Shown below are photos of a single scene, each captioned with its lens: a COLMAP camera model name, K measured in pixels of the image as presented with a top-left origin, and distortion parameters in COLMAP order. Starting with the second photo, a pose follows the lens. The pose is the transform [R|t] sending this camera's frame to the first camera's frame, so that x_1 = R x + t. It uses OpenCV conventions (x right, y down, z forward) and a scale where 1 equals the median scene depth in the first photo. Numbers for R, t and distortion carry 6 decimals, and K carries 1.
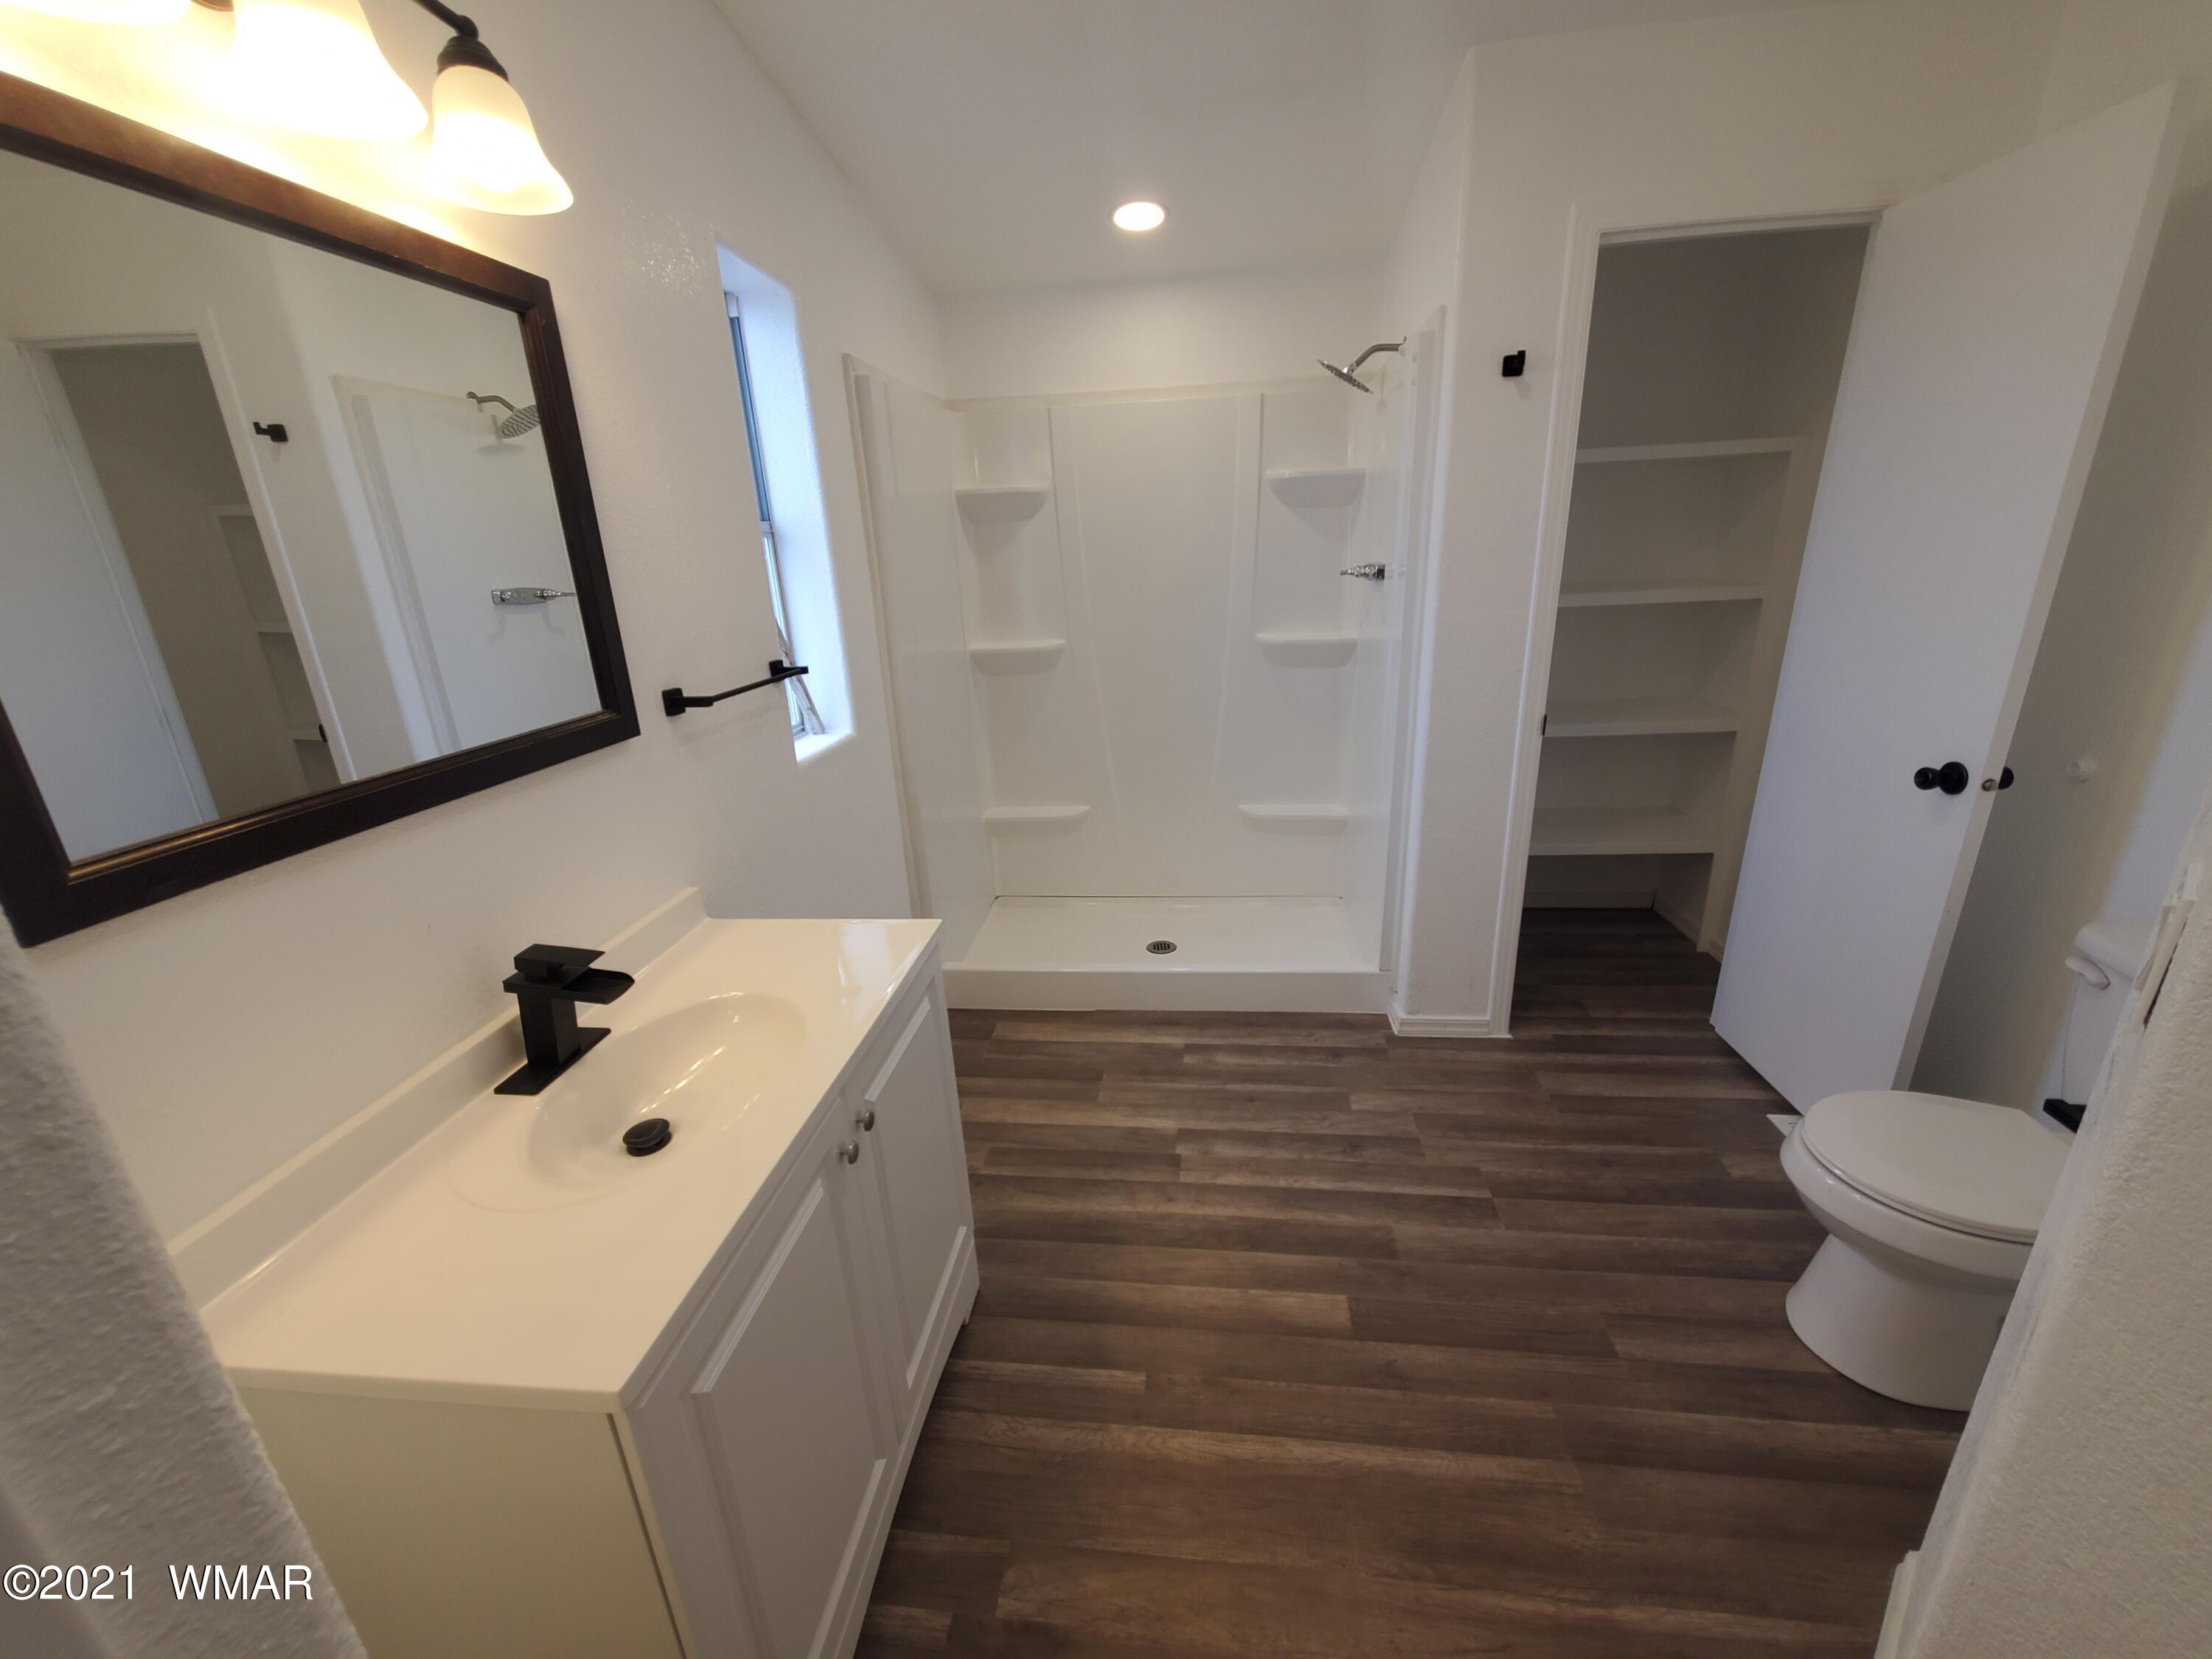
lens RADIAL K [[868.8, 0, 1098.4], [0, 868.8, 824.1], [0, 0, 1]] dist [-0.001995, 0.000459]
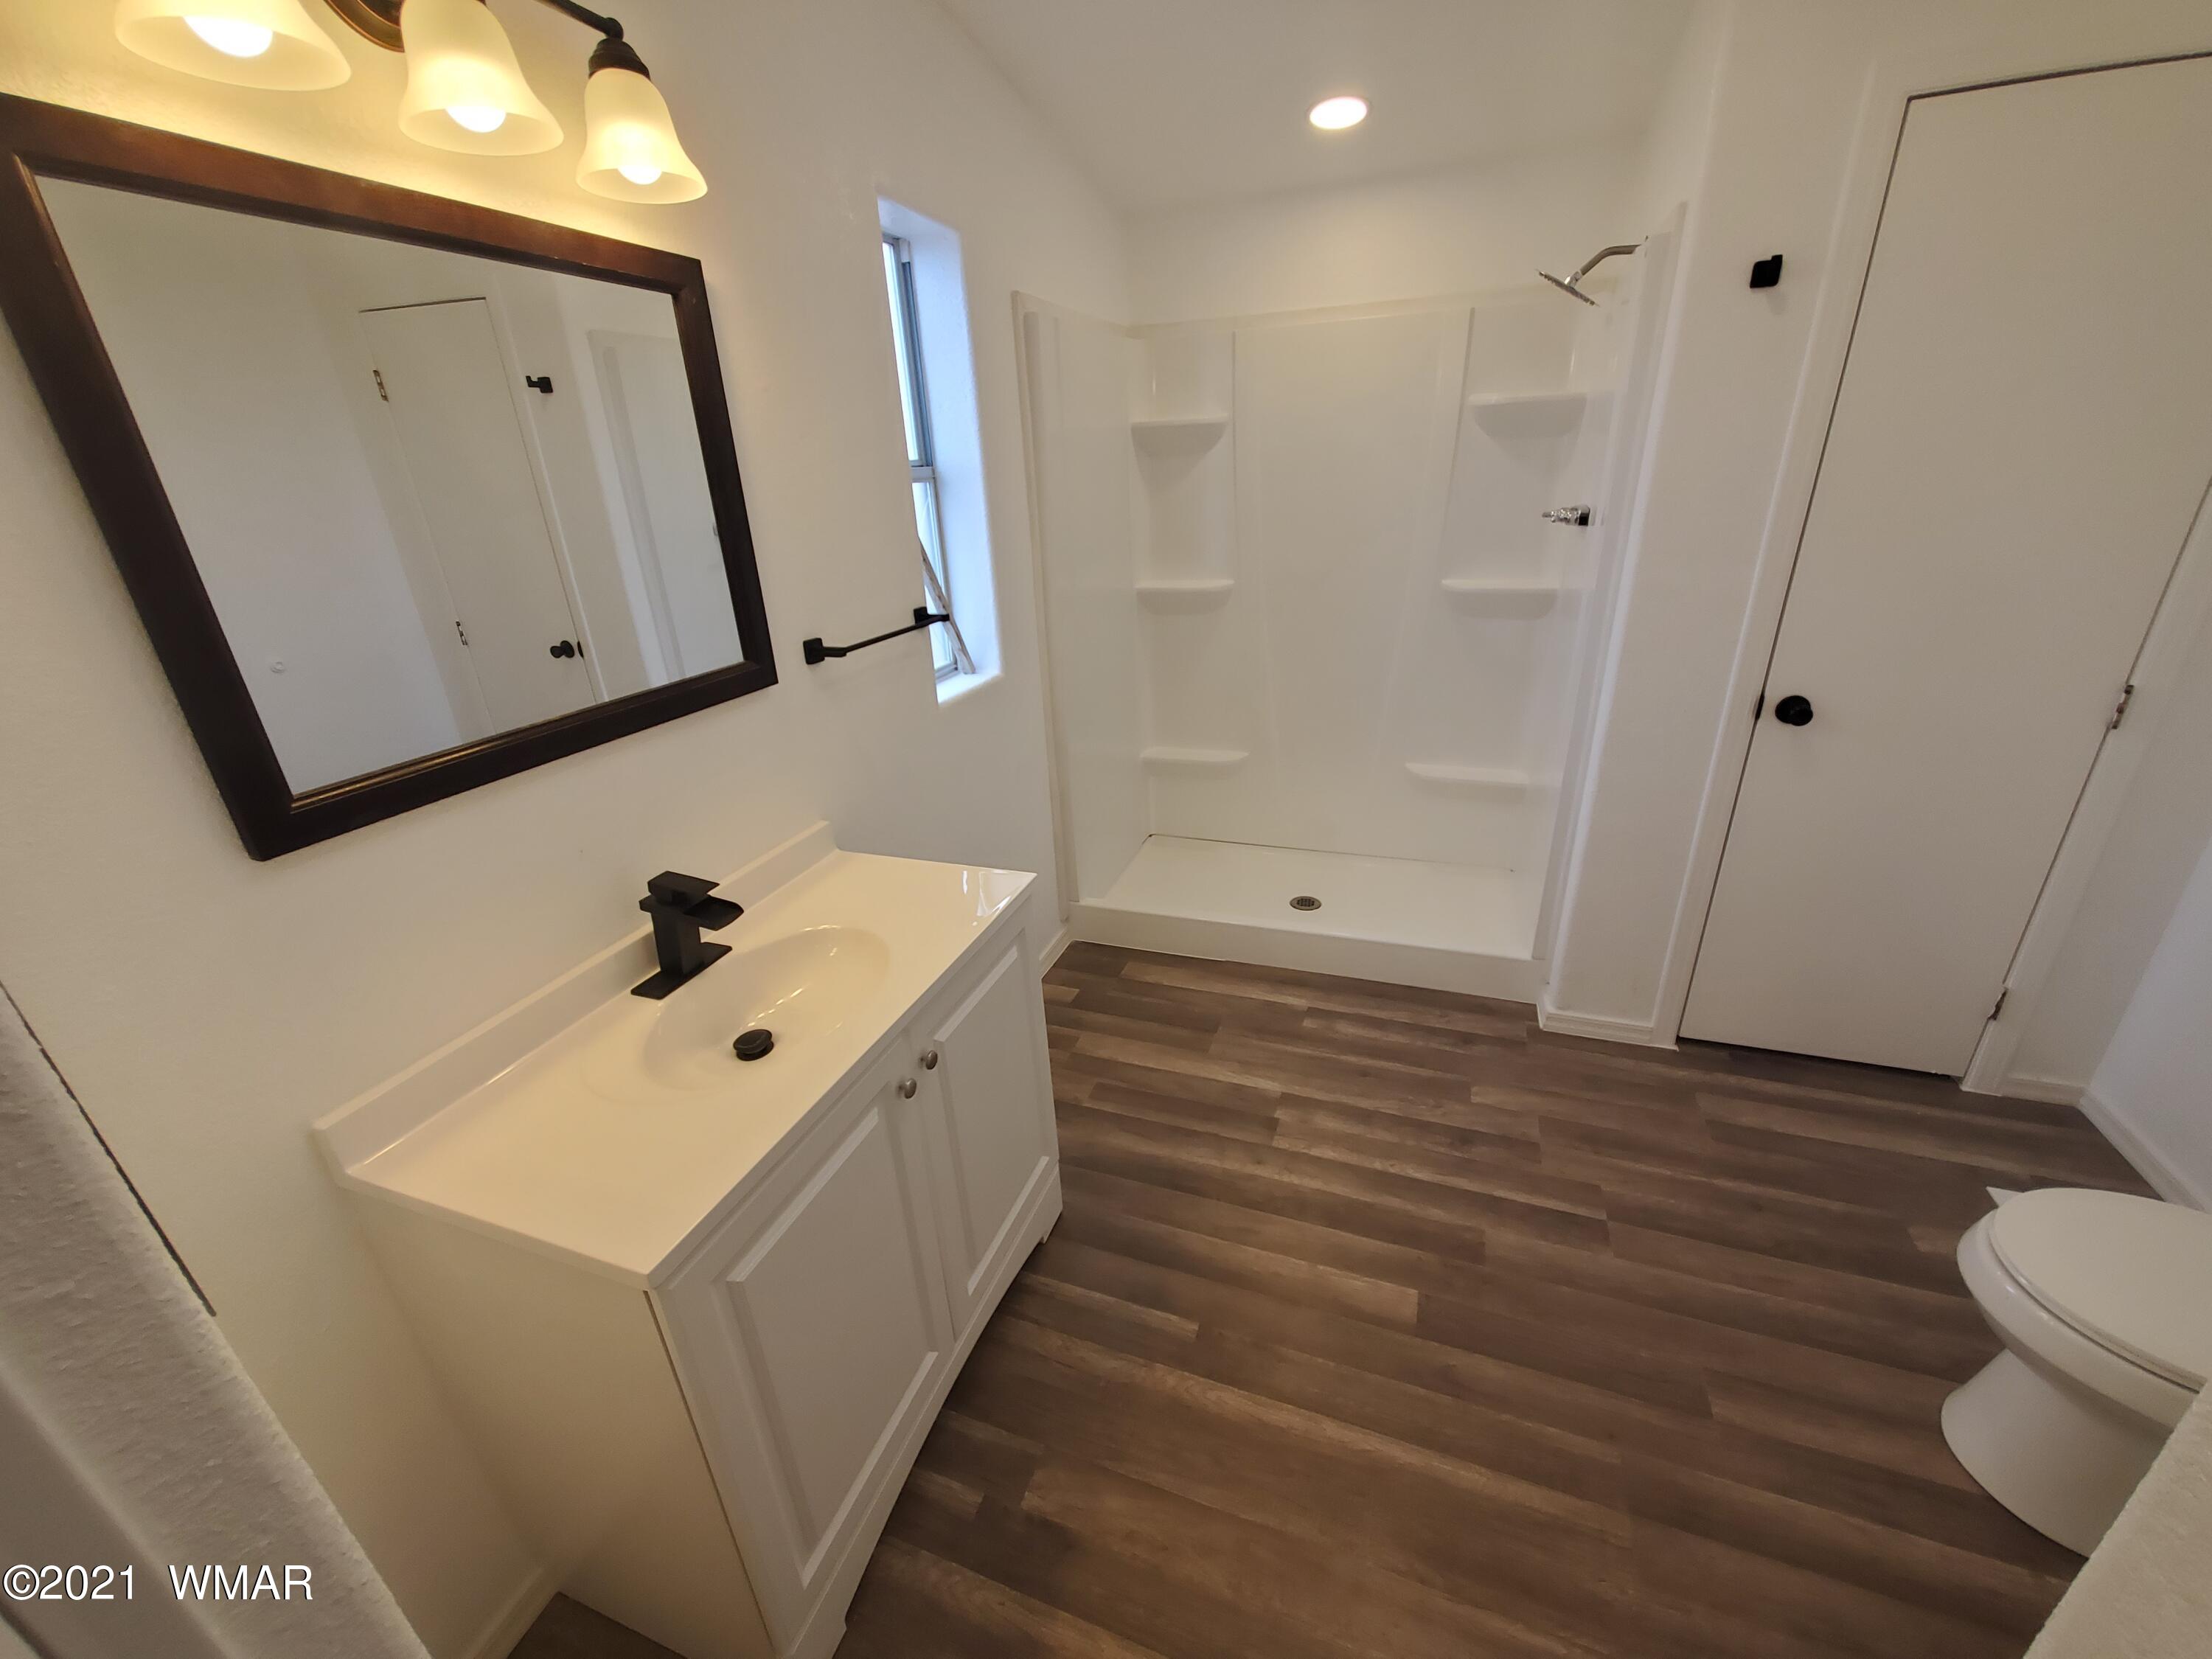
lens RADIAL K [[868.8, 0, 1109.1], [0, 868.8, 820.6], [0, 0, 1]] dist [-0.001995, 0.000459]
pose [[0.971256, 0.088684, -0.220901, 0.128612], [-0.068714, 0.992957, 0.096513, -0.060067], [0.227904, -0.078560, 0.970509, 0.013170]]
